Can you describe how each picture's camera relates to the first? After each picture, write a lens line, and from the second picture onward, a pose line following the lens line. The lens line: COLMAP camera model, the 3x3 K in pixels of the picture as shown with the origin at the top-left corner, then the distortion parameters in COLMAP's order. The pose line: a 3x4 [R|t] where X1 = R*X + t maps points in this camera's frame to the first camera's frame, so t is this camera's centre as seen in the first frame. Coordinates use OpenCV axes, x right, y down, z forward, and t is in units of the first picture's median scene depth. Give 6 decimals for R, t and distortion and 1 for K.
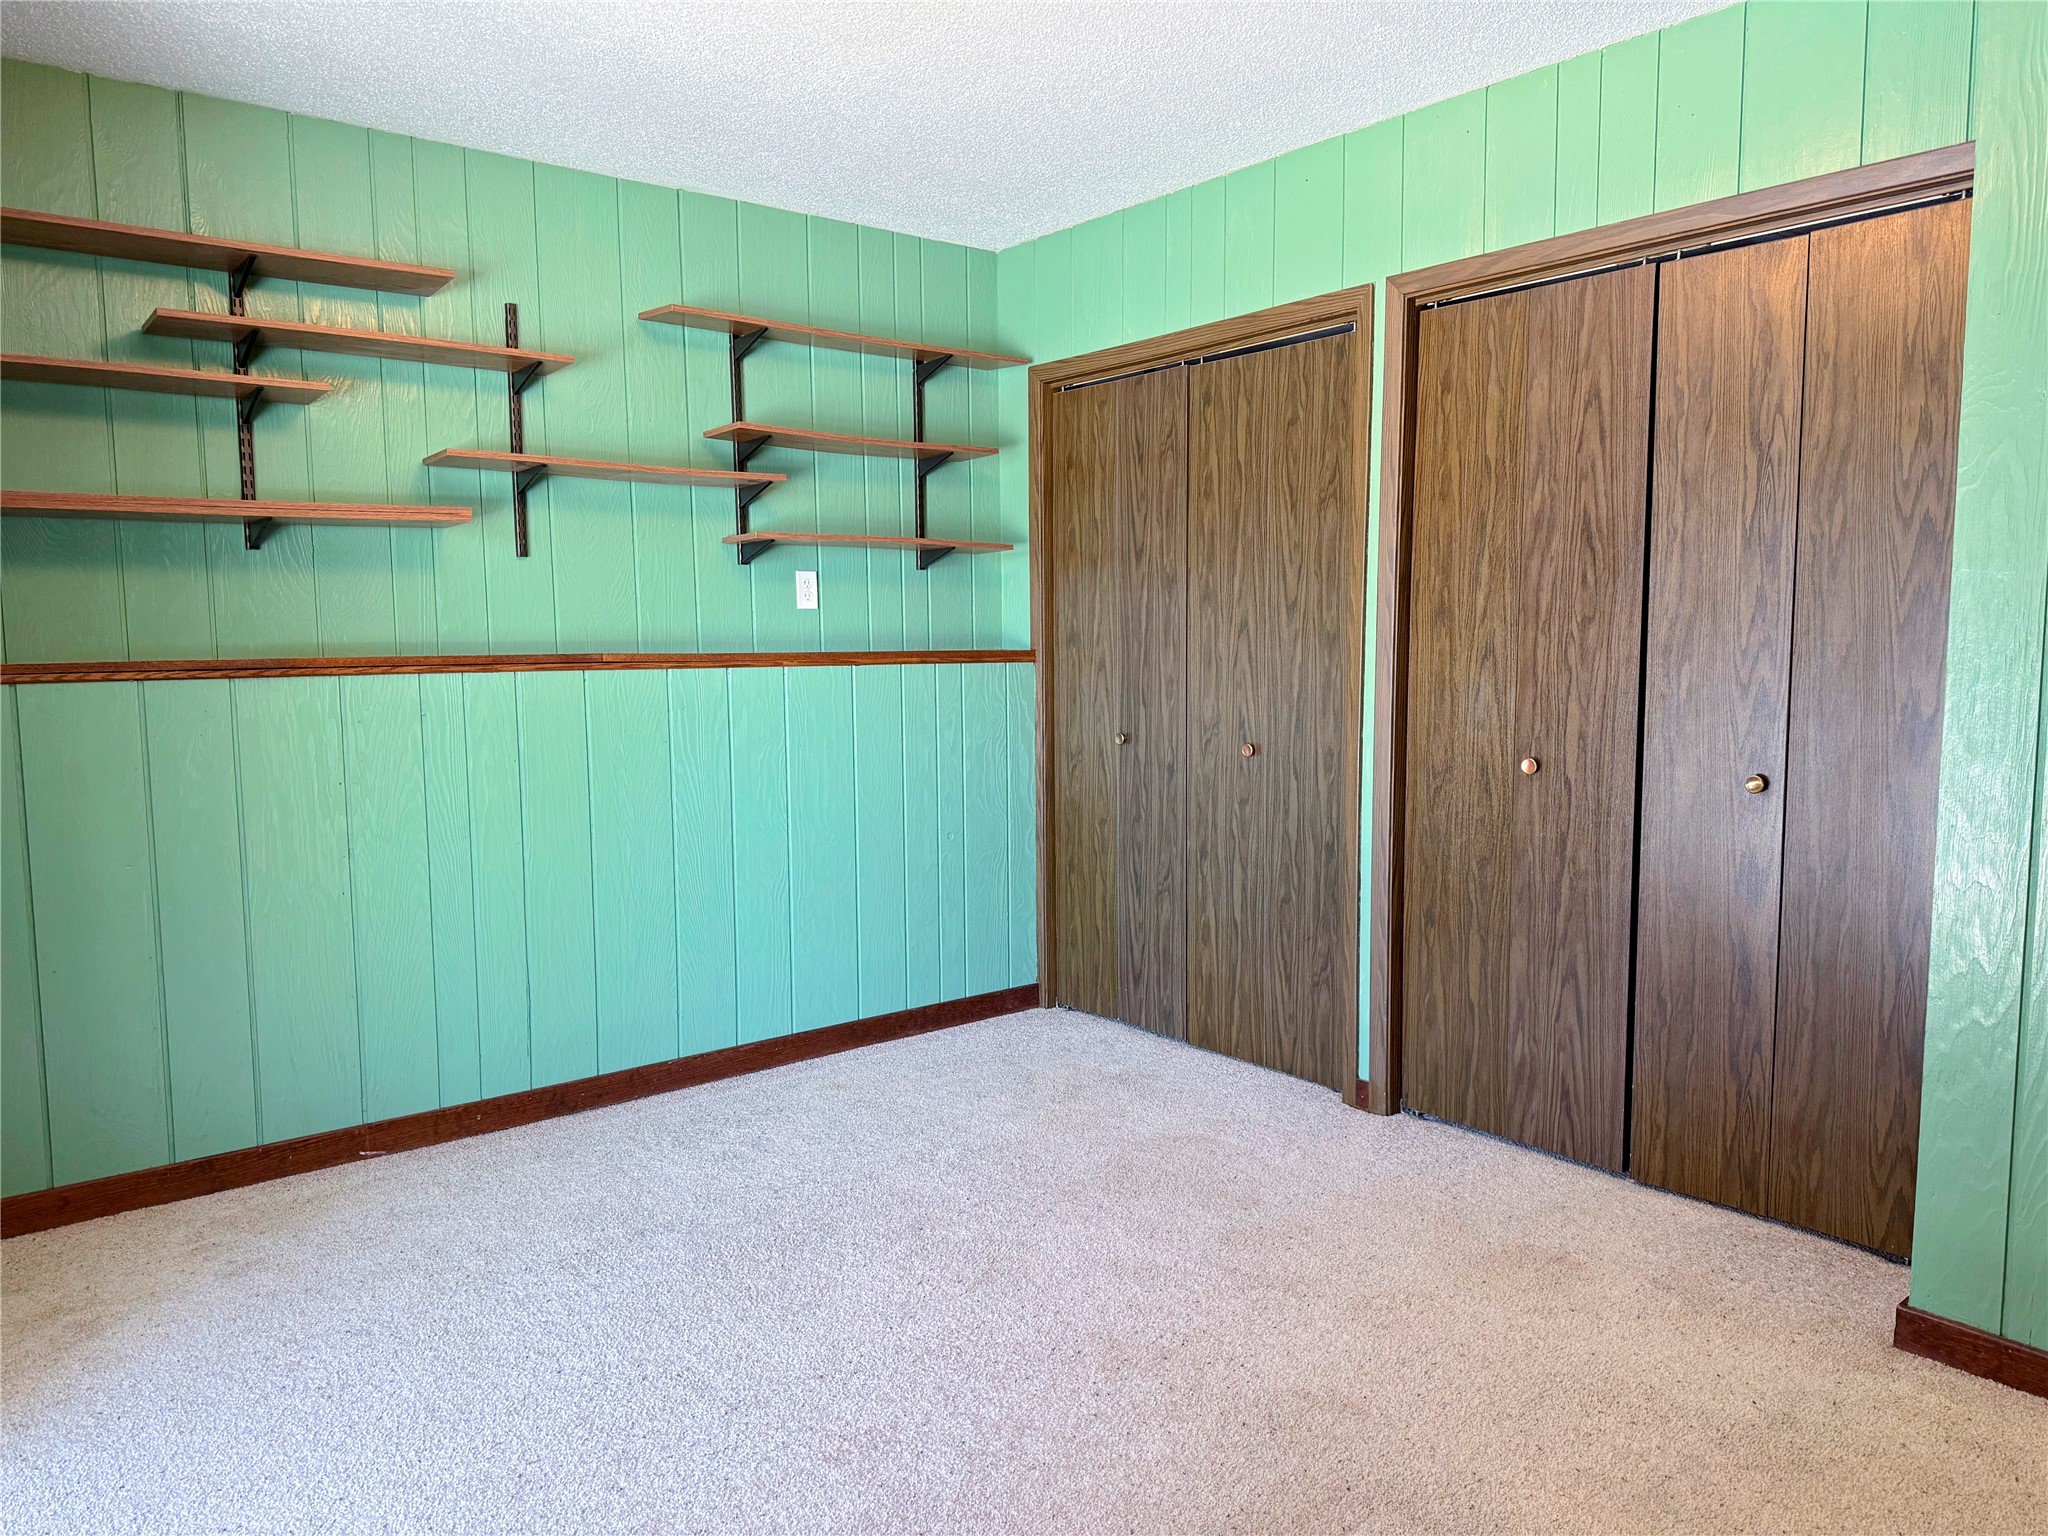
lens RADIAL K [[1456.2, 0, 1007.4], [0, 1456.2, 787.2], [0, 0, 1]] dist [0.064323, -0.083346]
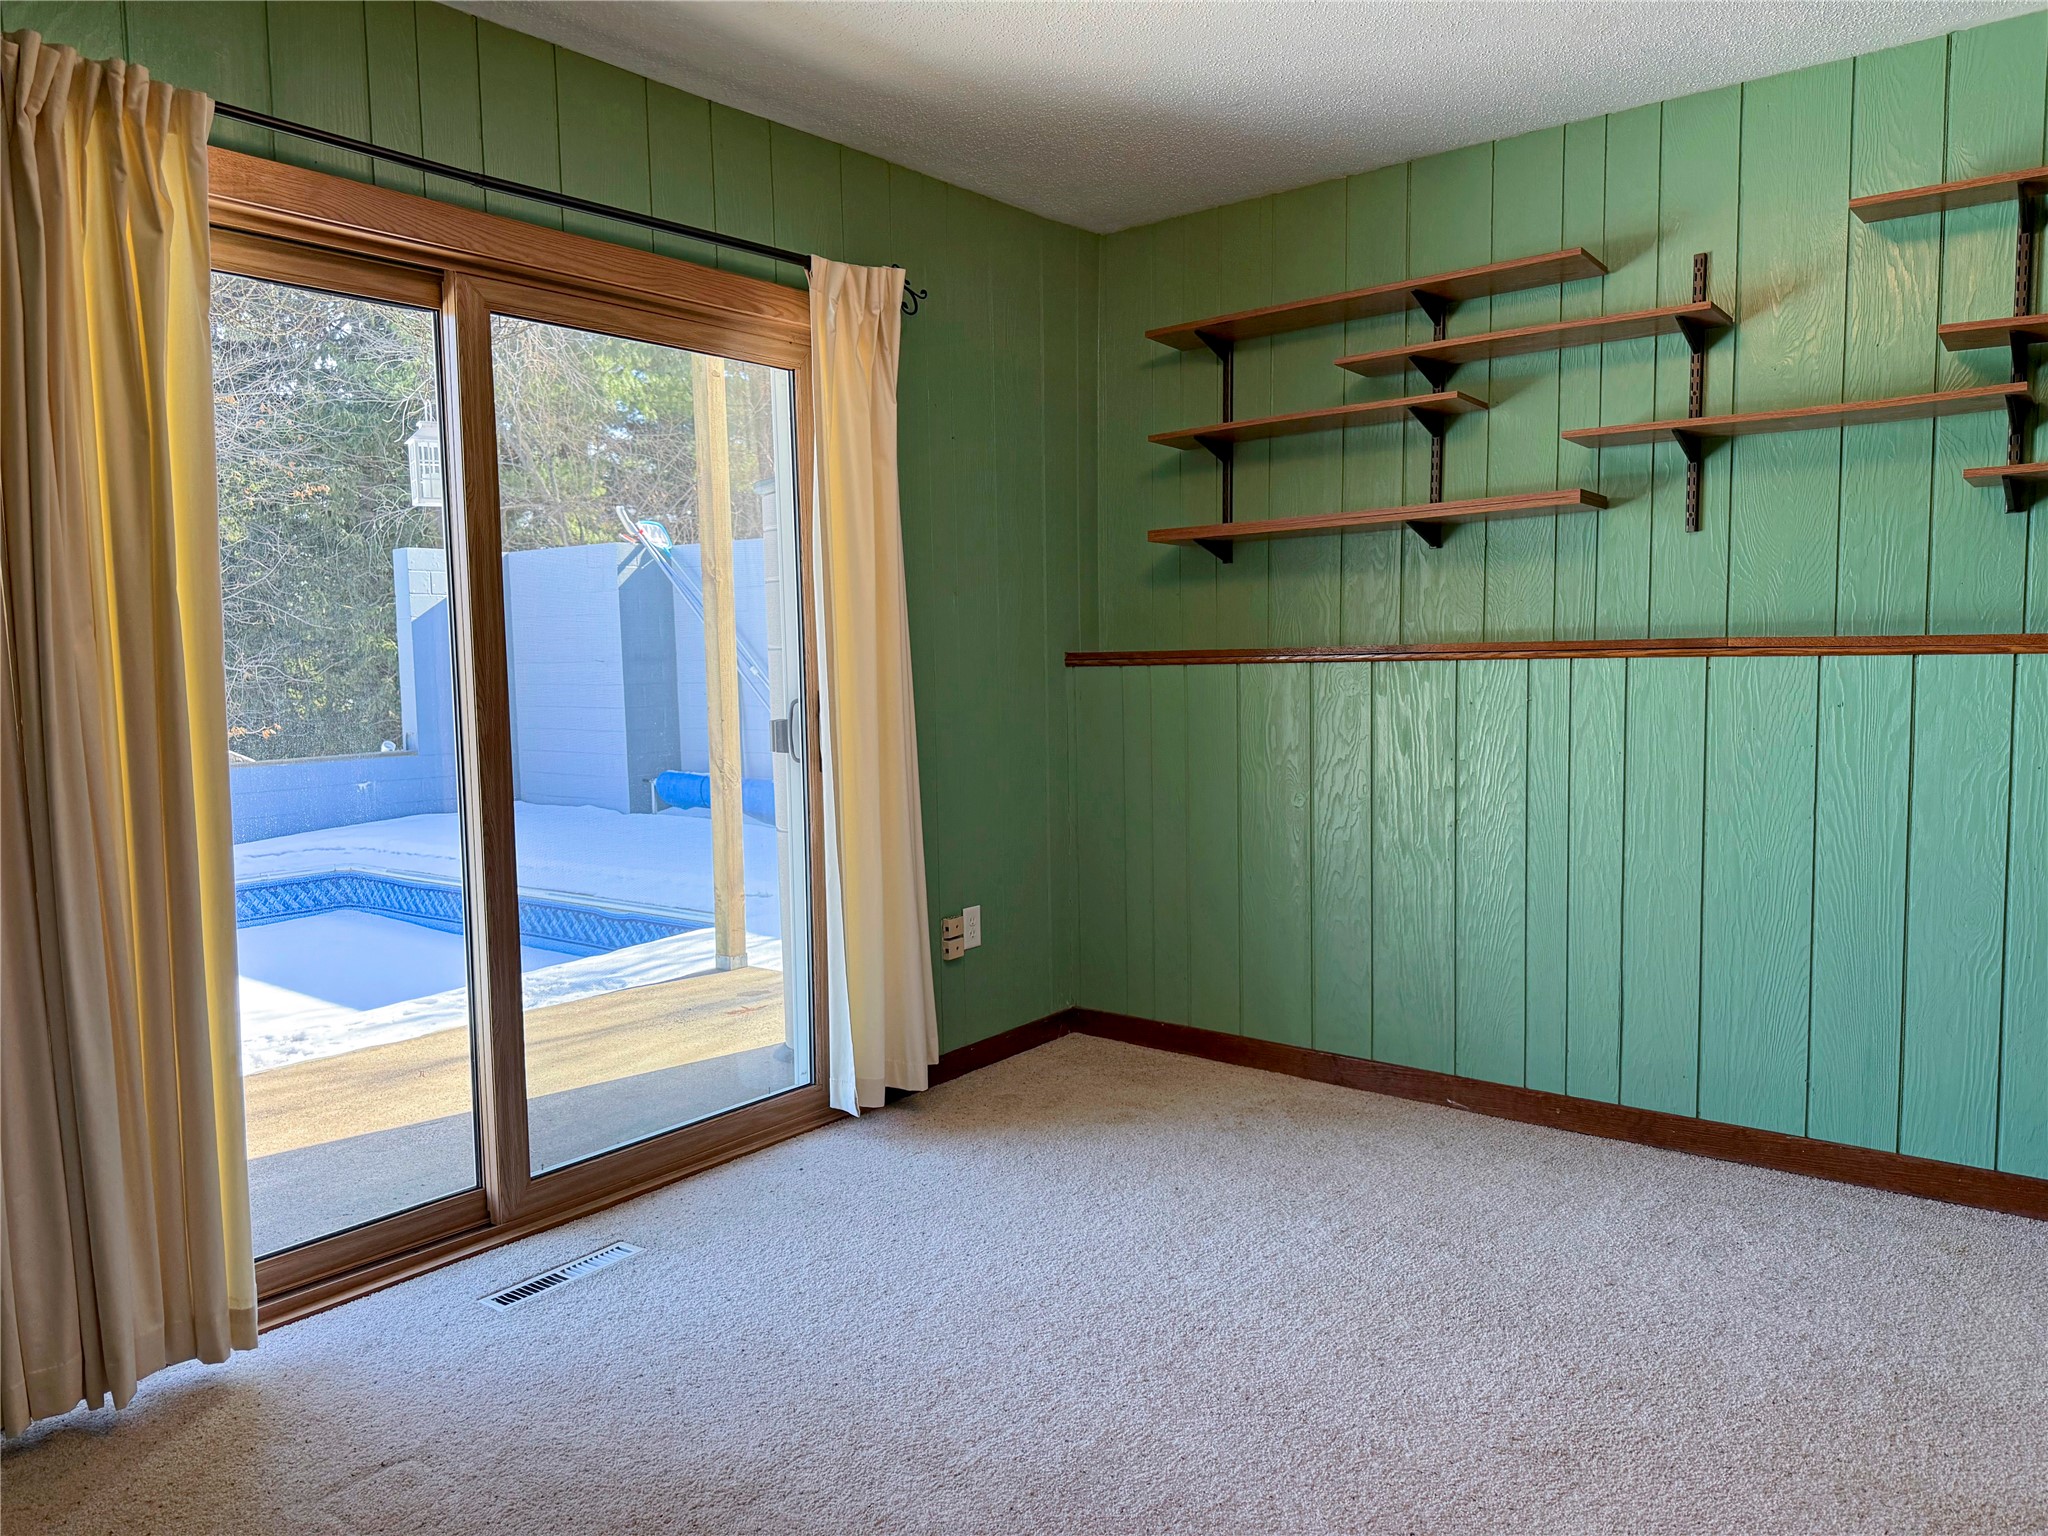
lens RADIAL K [[1456.2, 0, 1015.6], [0, 1456.2, 772.4], [0, 0, 1]] dist [0.064323, -0.083346]
pose [[0.205269, 0.094431, -0.974139, 0.508260], [-0.079795, 0.993635, 0.079507, -0.050324], [0.975447, 0.061411, 0.211498, 0.428167]]
